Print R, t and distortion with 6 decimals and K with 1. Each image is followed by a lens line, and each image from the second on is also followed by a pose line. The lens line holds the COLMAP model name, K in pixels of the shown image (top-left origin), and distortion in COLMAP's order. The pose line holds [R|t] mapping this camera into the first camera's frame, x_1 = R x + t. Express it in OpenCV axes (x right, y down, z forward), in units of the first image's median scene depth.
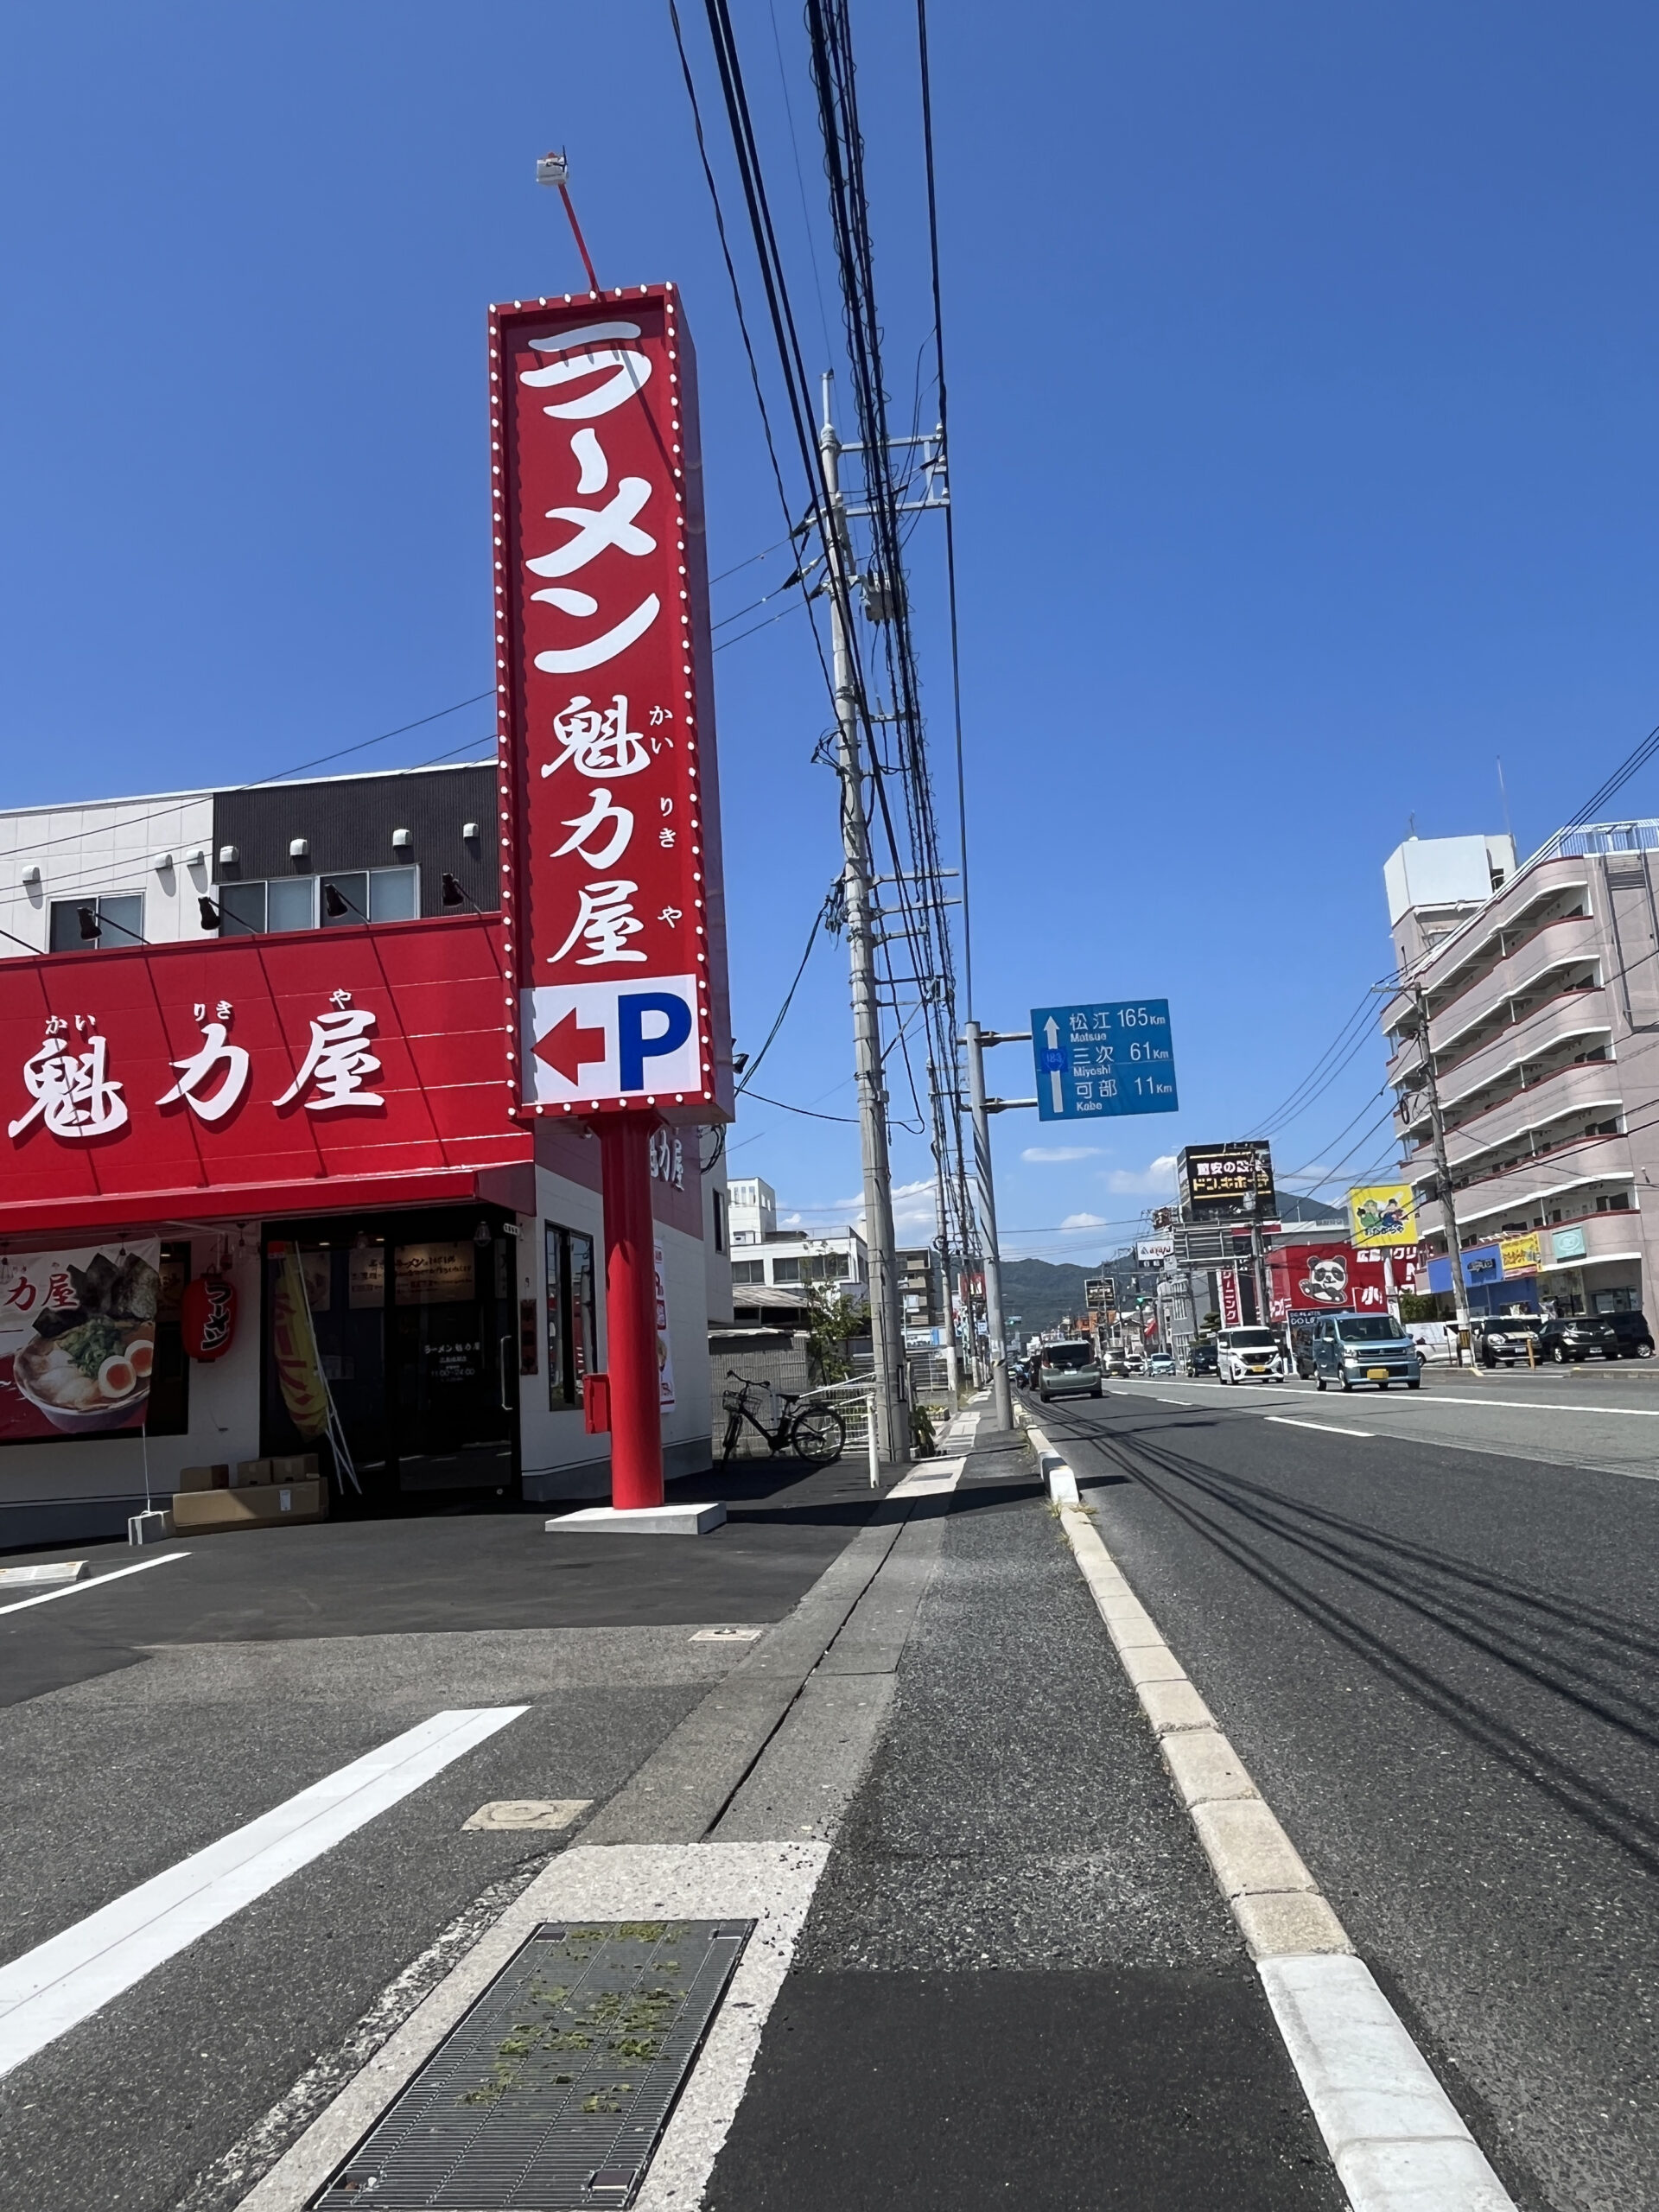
lens RADIAL K [[1555.1, 0, 834.6], [0, 1555.1, 1105.7], [0, 0, 1]] dist [-0.001530, -0.008068]
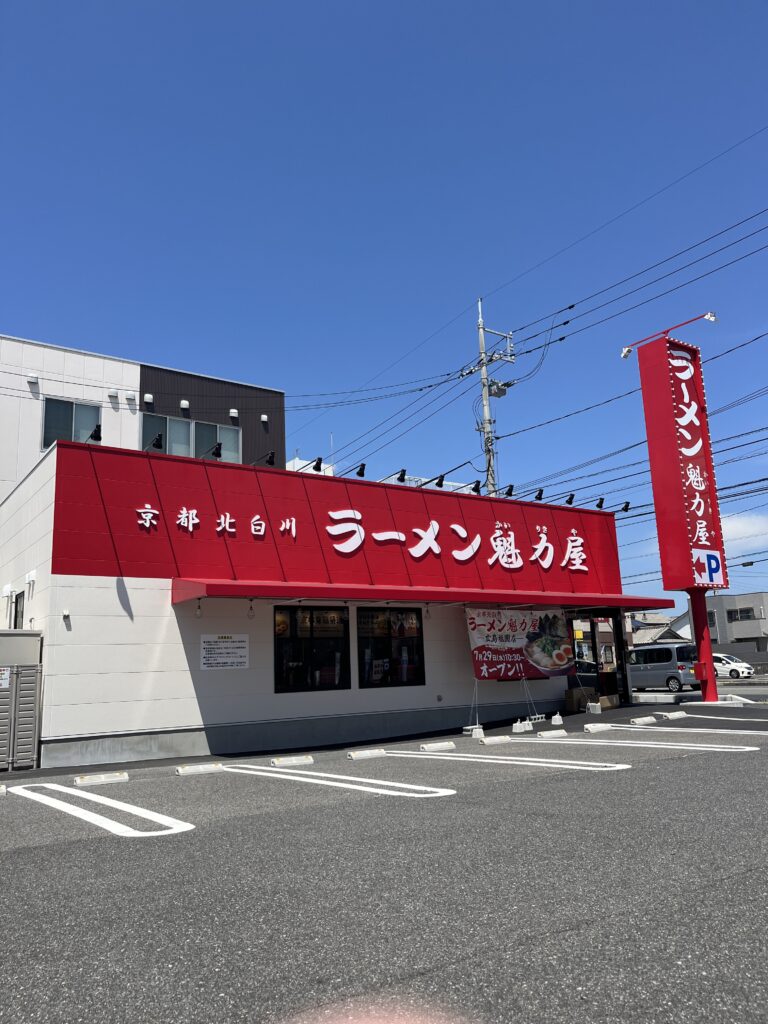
lens RADIAL K [[803.7, 0, 381.9], [0, 803.7, 515.3], [0, 0, 1]] dist [0.026608, -0.011069]
pose [[0.757172, 0.163017, 0.632547, -1.537242], [-0.125240, 0.986623, -0.104353, 0.102309], [-0.641097, -0.000207, 0.767460, 0.065401]]
